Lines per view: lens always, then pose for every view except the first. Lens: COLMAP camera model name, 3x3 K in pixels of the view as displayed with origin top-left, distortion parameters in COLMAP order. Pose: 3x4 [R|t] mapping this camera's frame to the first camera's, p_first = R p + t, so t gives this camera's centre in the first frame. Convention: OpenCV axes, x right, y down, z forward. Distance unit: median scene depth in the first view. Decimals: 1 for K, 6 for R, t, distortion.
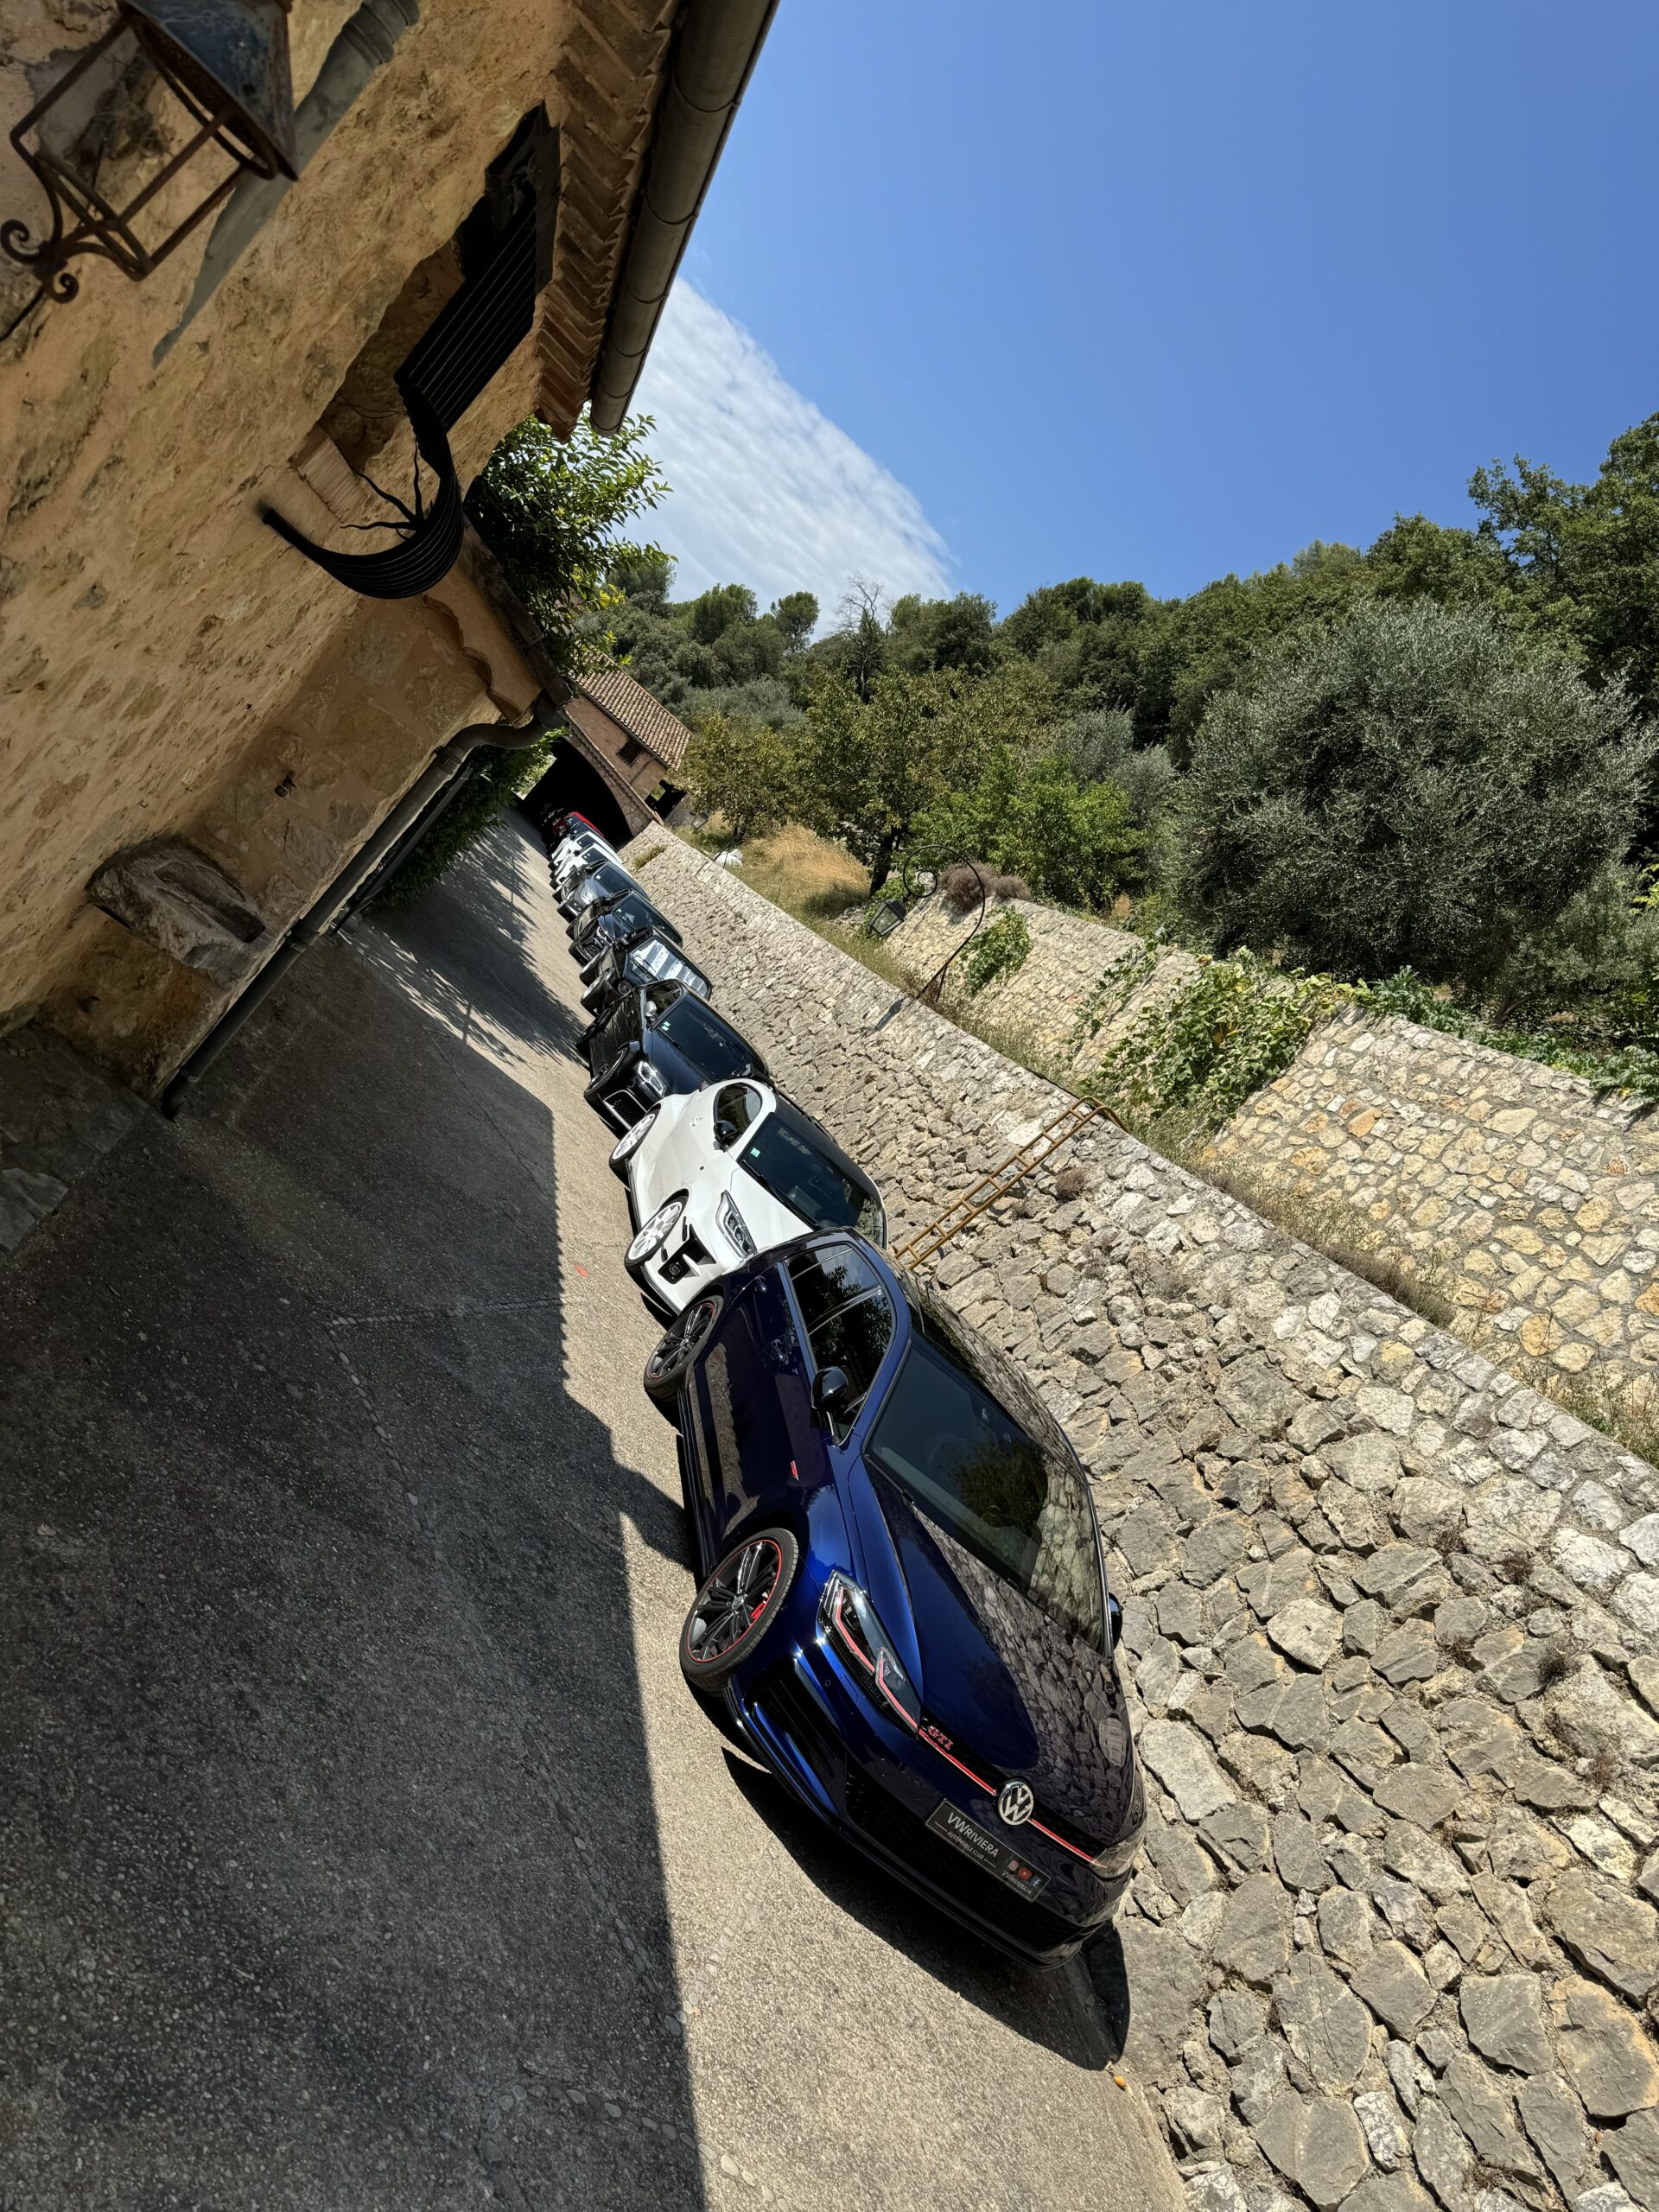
lens RADIAL K [[1561.2, 0, 811.4], [0, 1561.2, 1120.5], [0, 0, 1]] dist [0.055959, -0.072373]
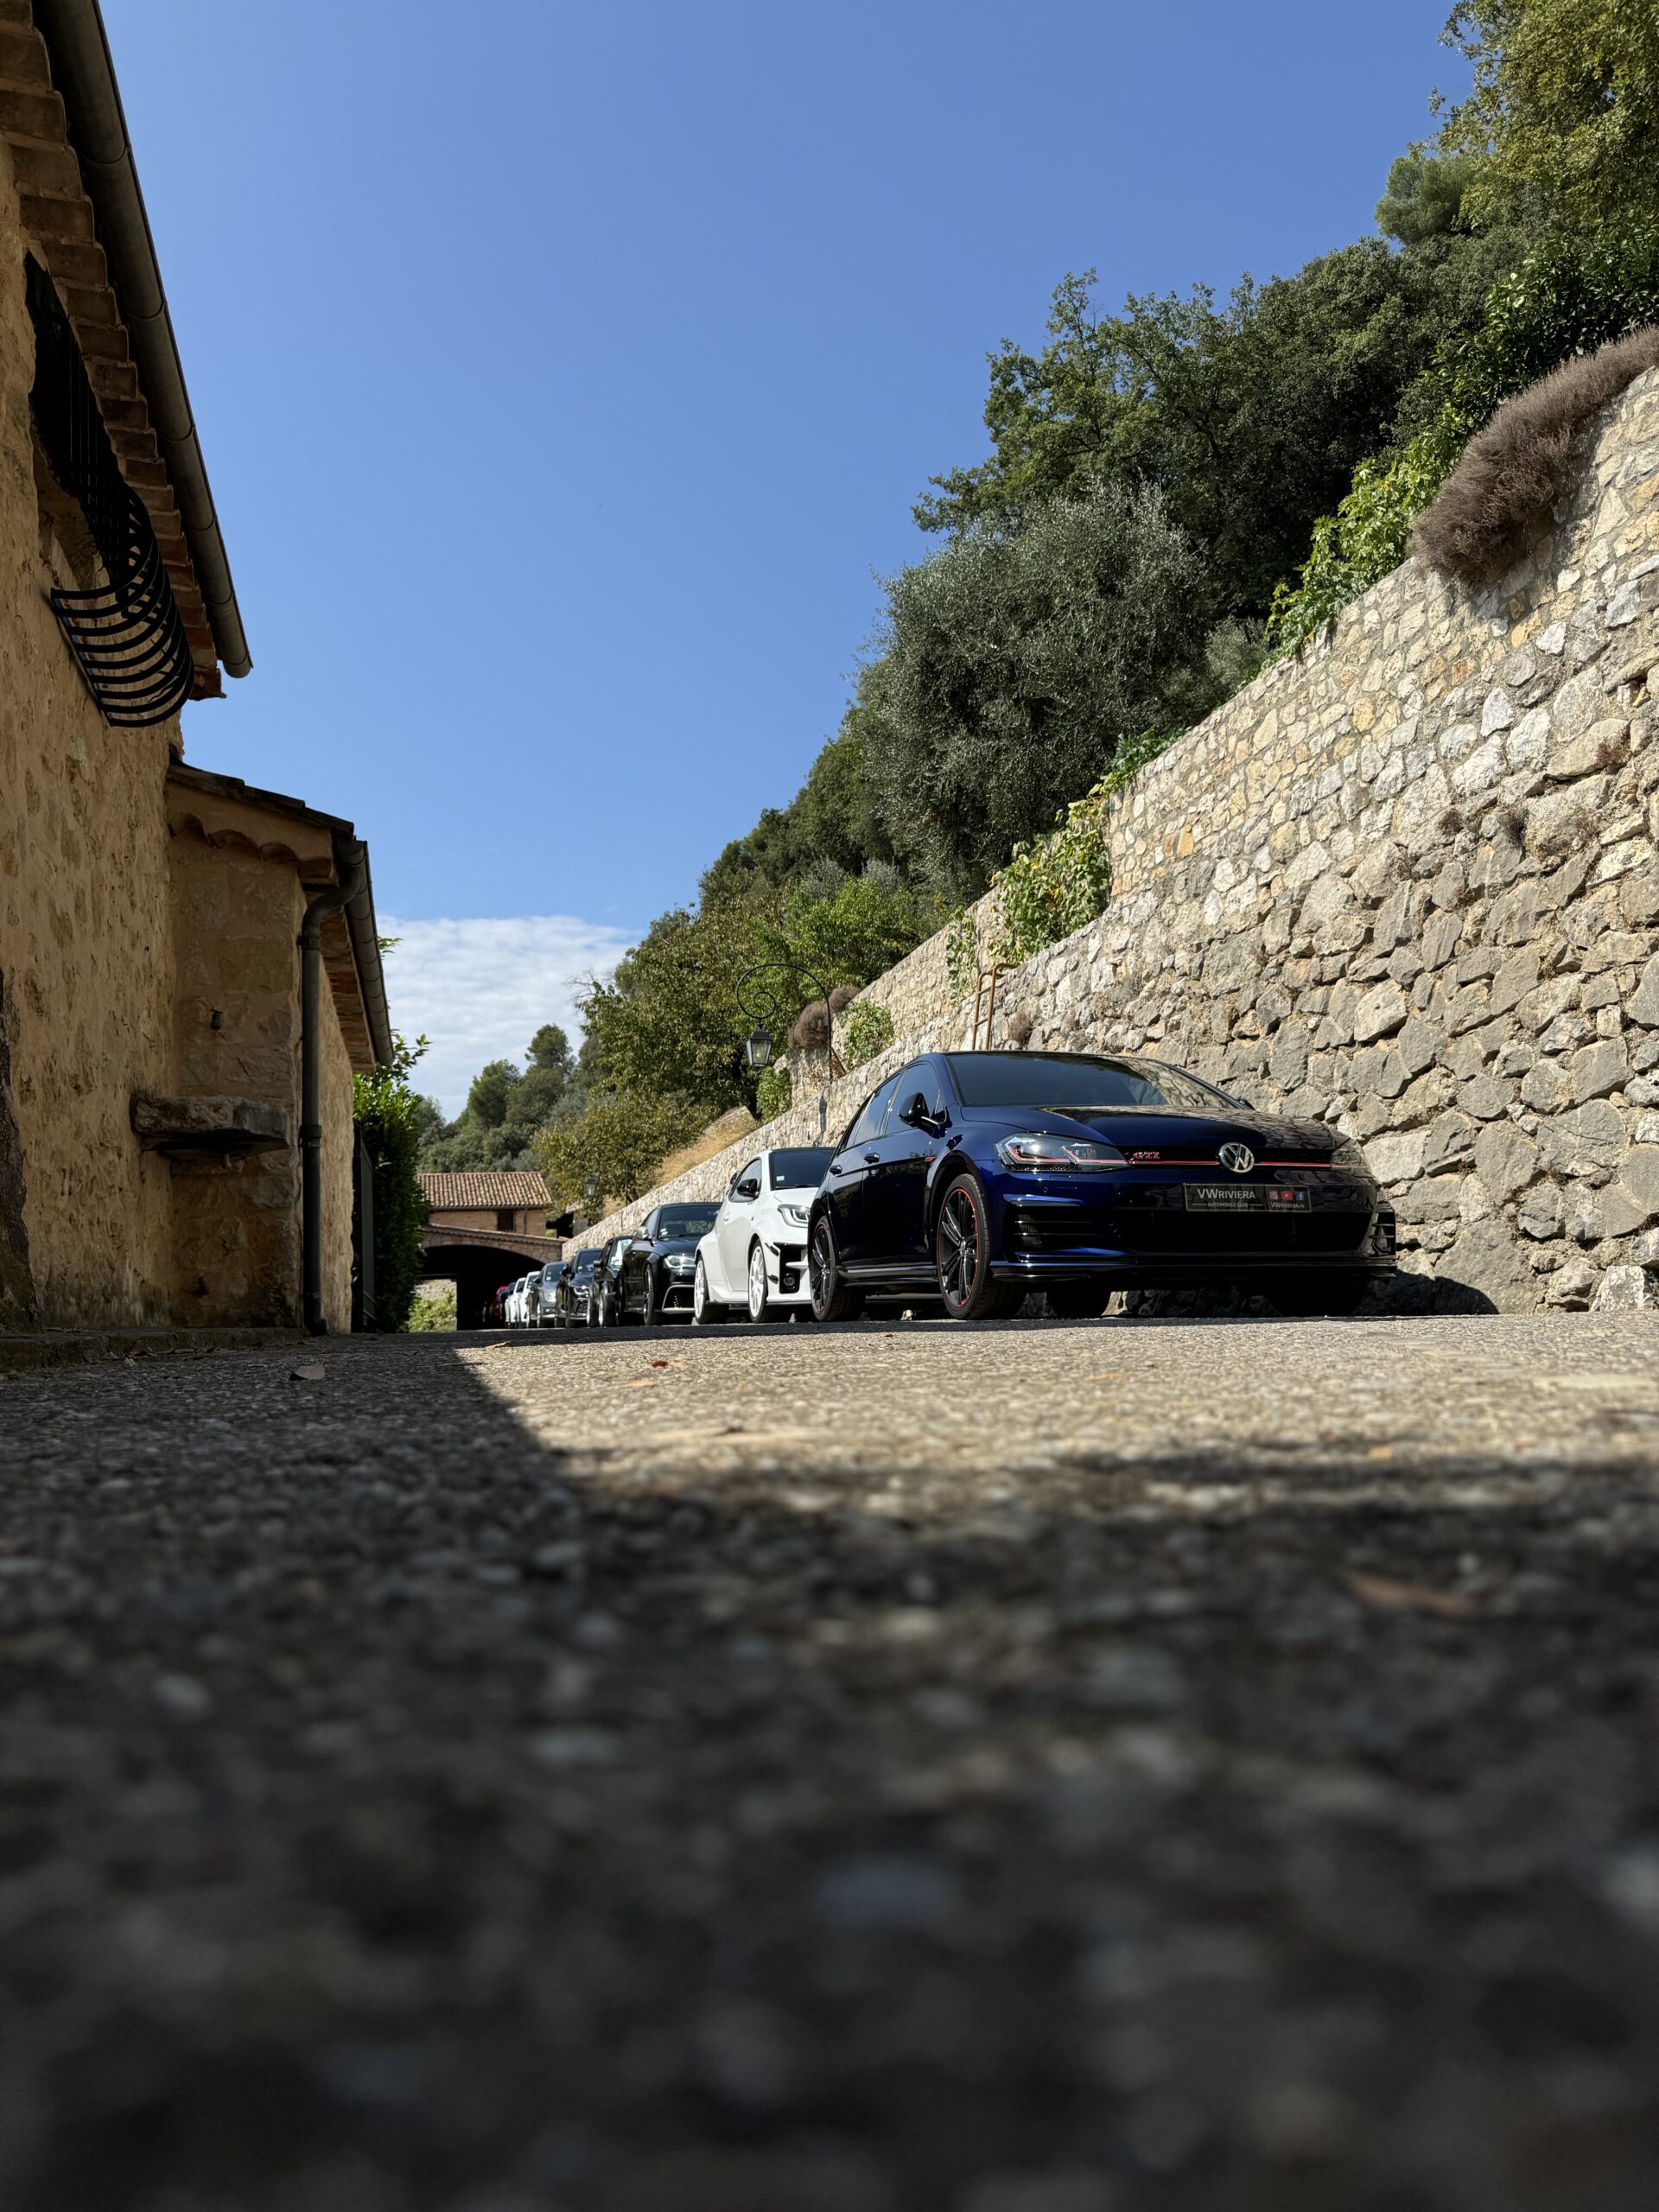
lens RADIAL K [[1549.6, 0, 816.6], [0, 1549.6, 1114.2], [0, 0, 1]] dist [0.173454, -0.361576]
pose [[0.737113, -0.669028, 0.095217, -0.142632], [0.673925, 0.717363, -0.176677, 0.309021], [0.049897, 0.194400, 0.979652, -0.116332]]
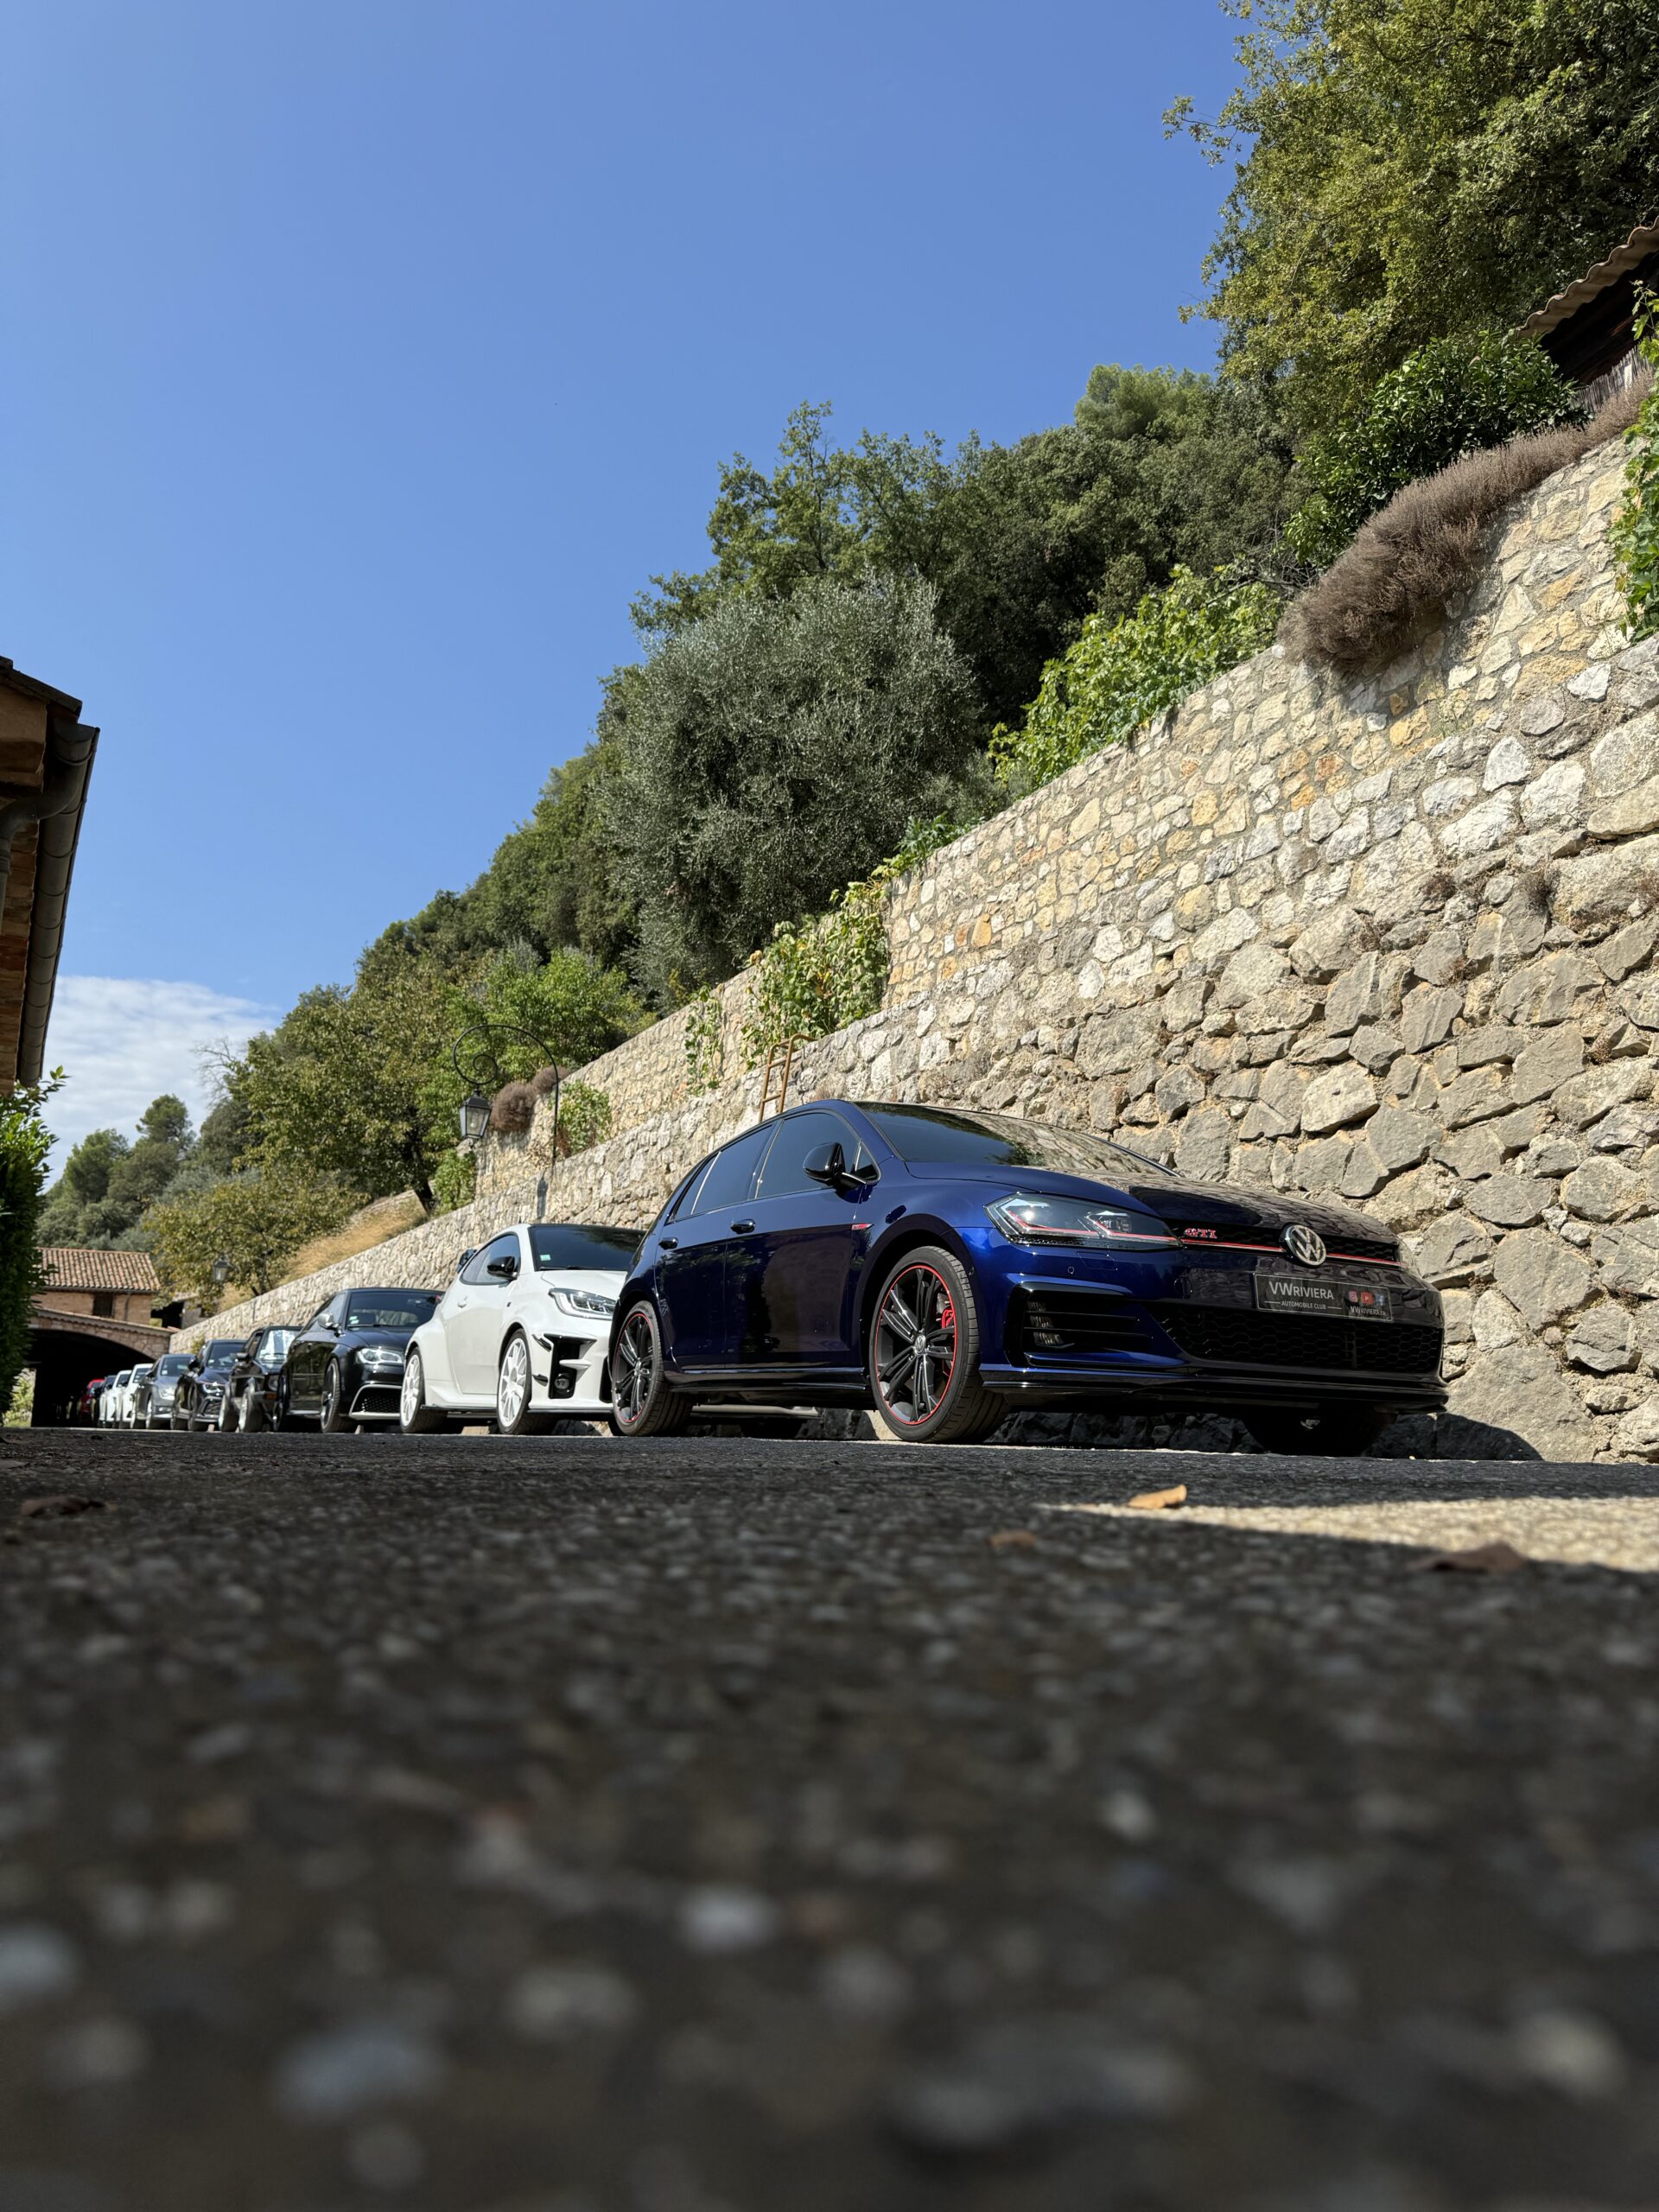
lens RADIAL K [[1549.6, 0, 816.6], [0, 1549.6, 1114.2], [0, 0, 1]] dist [0.173454, -0.361576]
pose [[0.741568, -0.595189, 0.309559, -0.234517], [0.644150, 0.760638, -0.080623, 0.205757], [-0.187477, 0.259190, 0.947456, 0.143179]]
